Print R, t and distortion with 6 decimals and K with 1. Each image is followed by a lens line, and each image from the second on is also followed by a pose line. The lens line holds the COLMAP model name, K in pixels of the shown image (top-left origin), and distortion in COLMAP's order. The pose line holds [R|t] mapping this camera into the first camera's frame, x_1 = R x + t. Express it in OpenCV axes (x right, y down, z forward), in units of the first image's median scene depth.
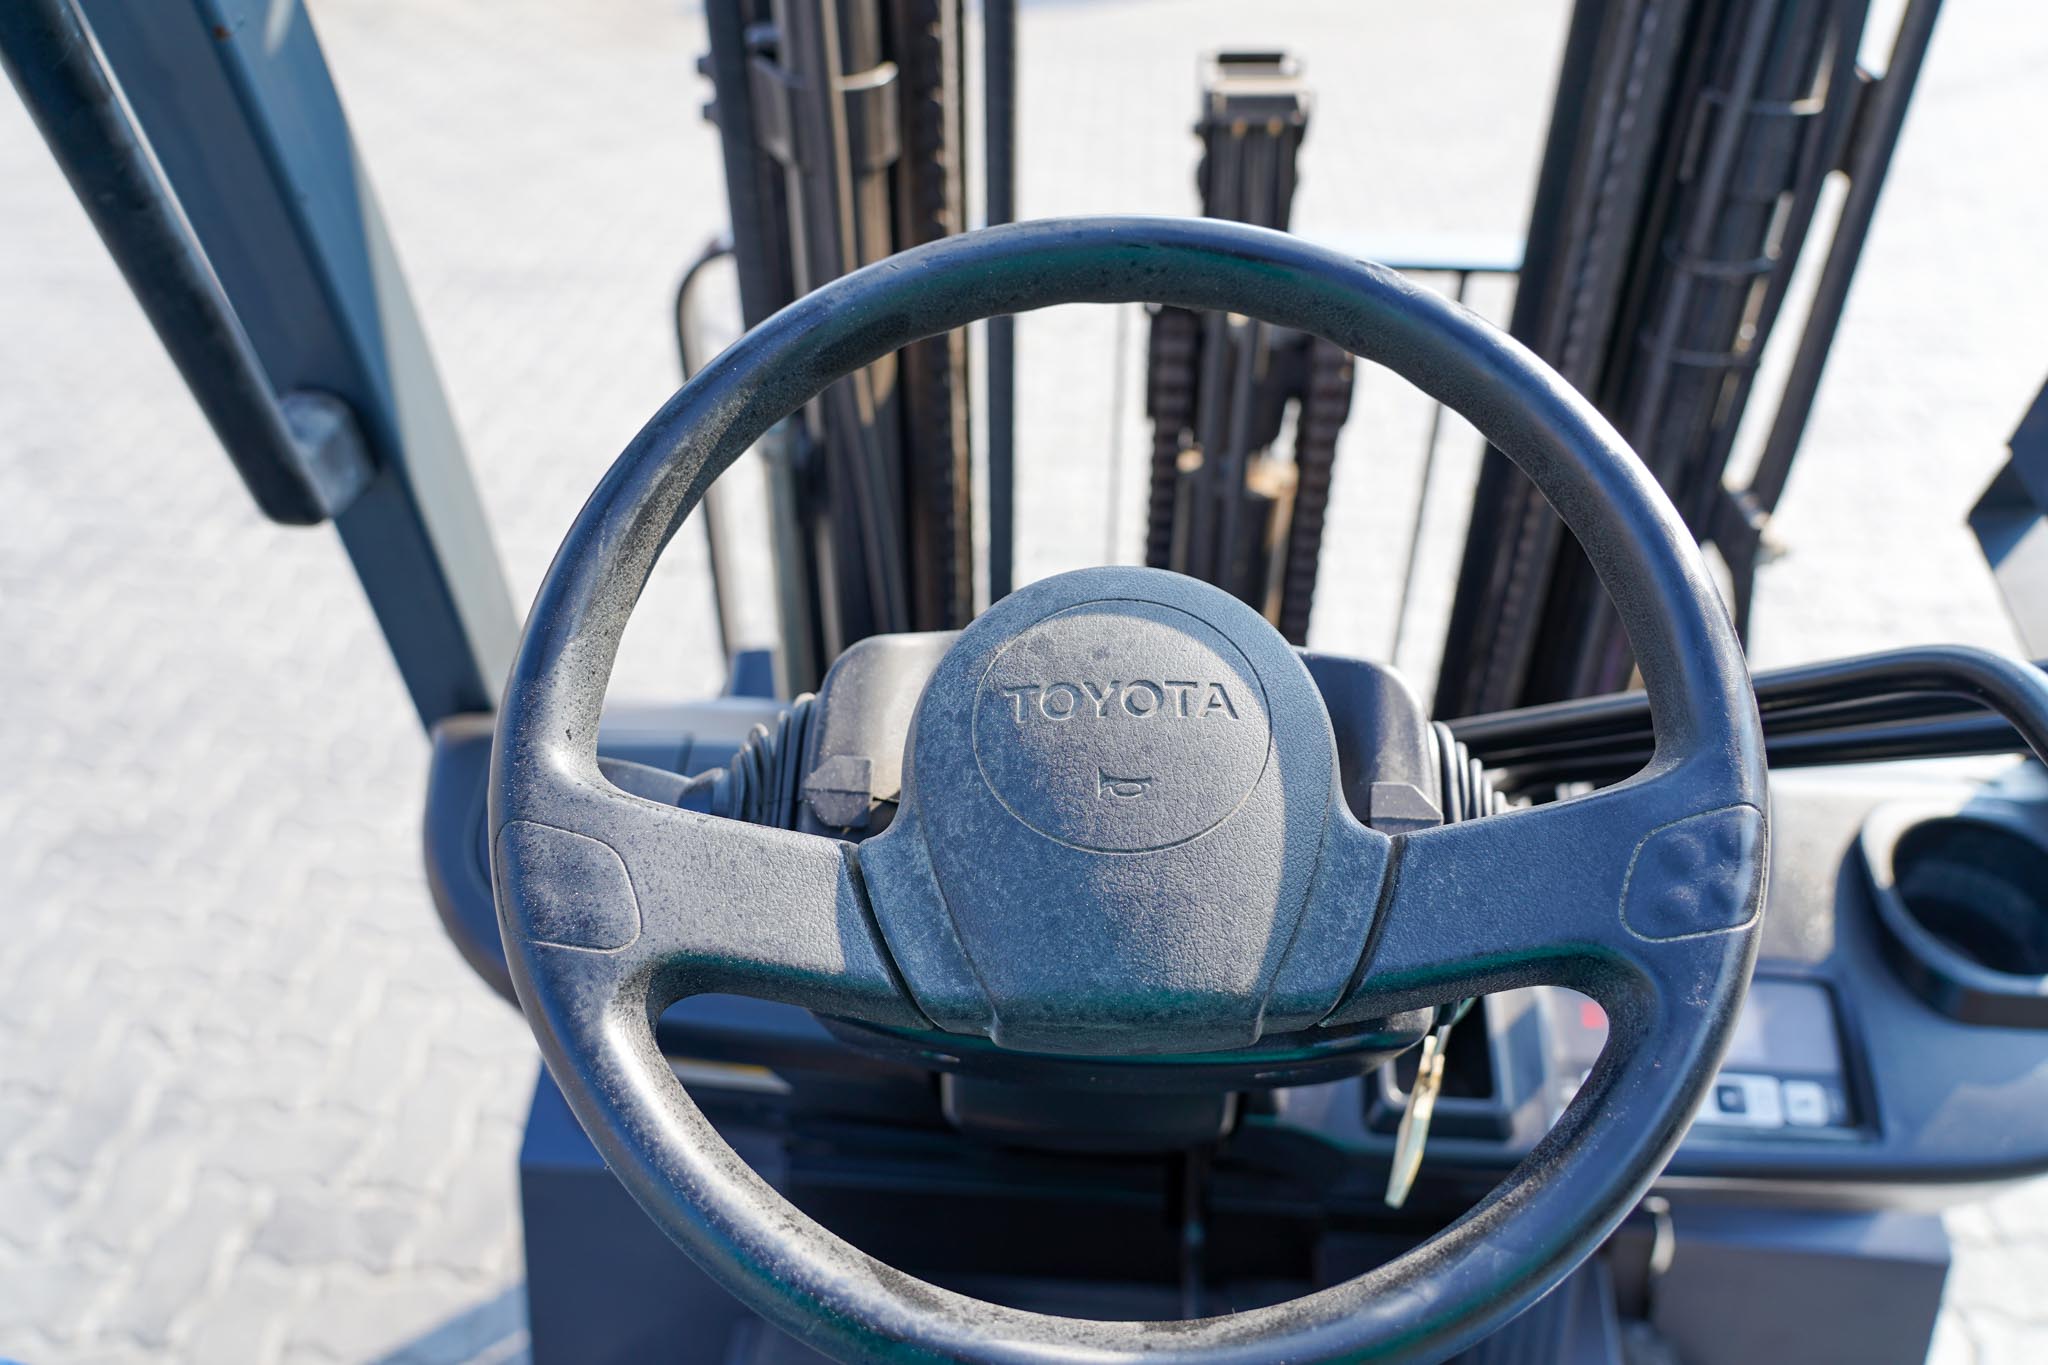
lens RADIAL K [[1517.9, 0, 1026.7], [0, 1517.9, 674.3], [0, 0, 1]] dist [-0.003141, -0.003442]
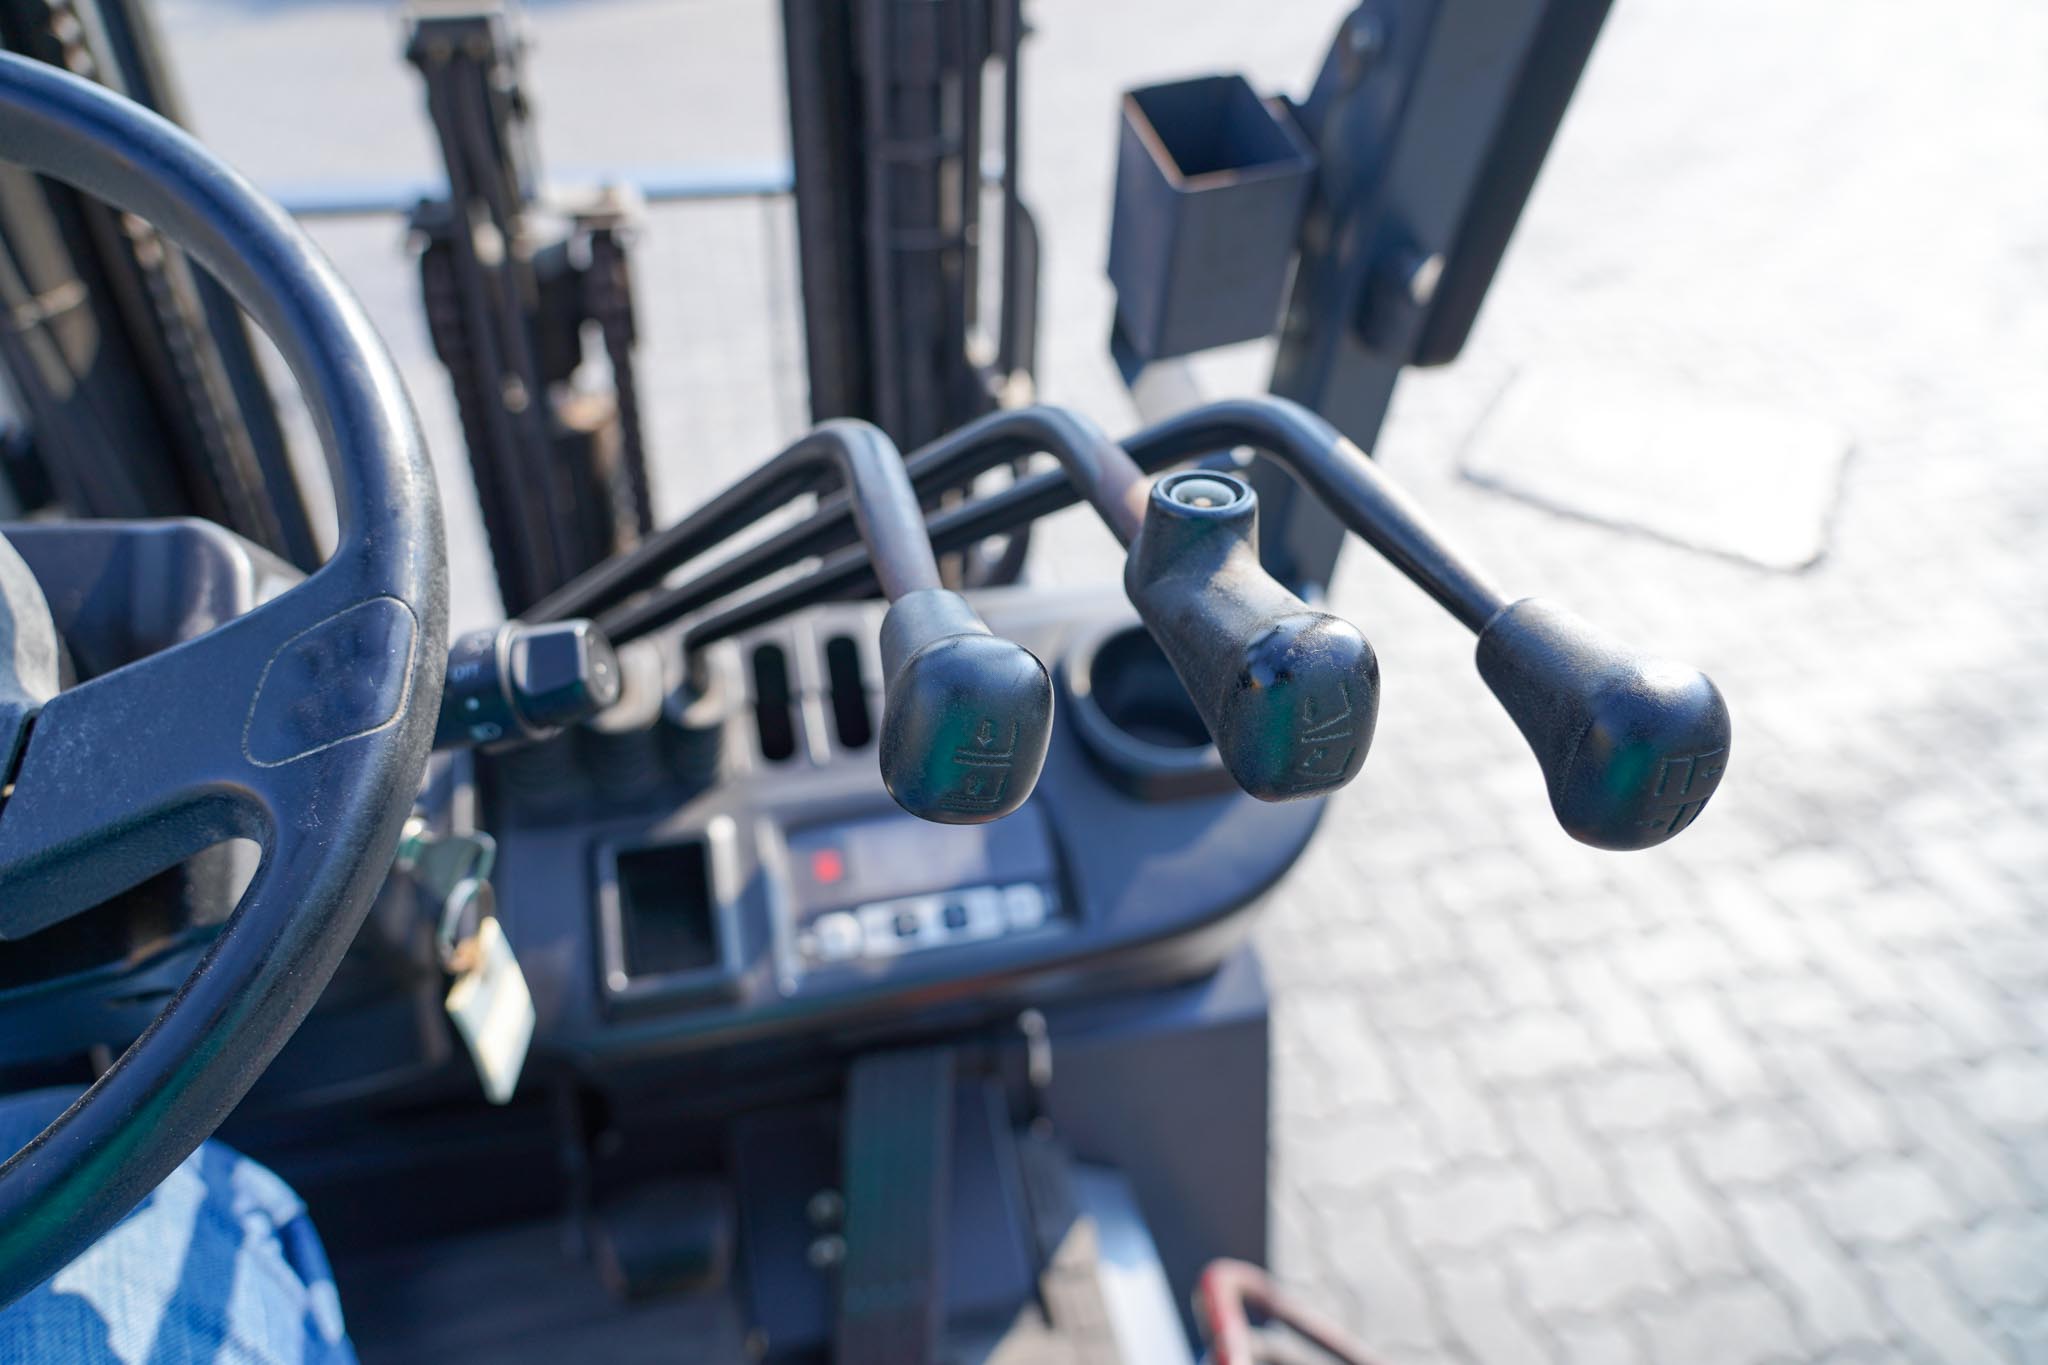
lens RADIAL K [[1376.3, 0, 1020.4], [0, 1376.3, 691.1], [0, 0, 1]] dist [-0.034064, 0.015019]
pose [[0.954033, -0.168612, 0.247771, 0.297931], [0.157586, 0.985440, 0.063829, 0.070886], [-0.254926, -0.021850, 0.966714, 0.062207]]
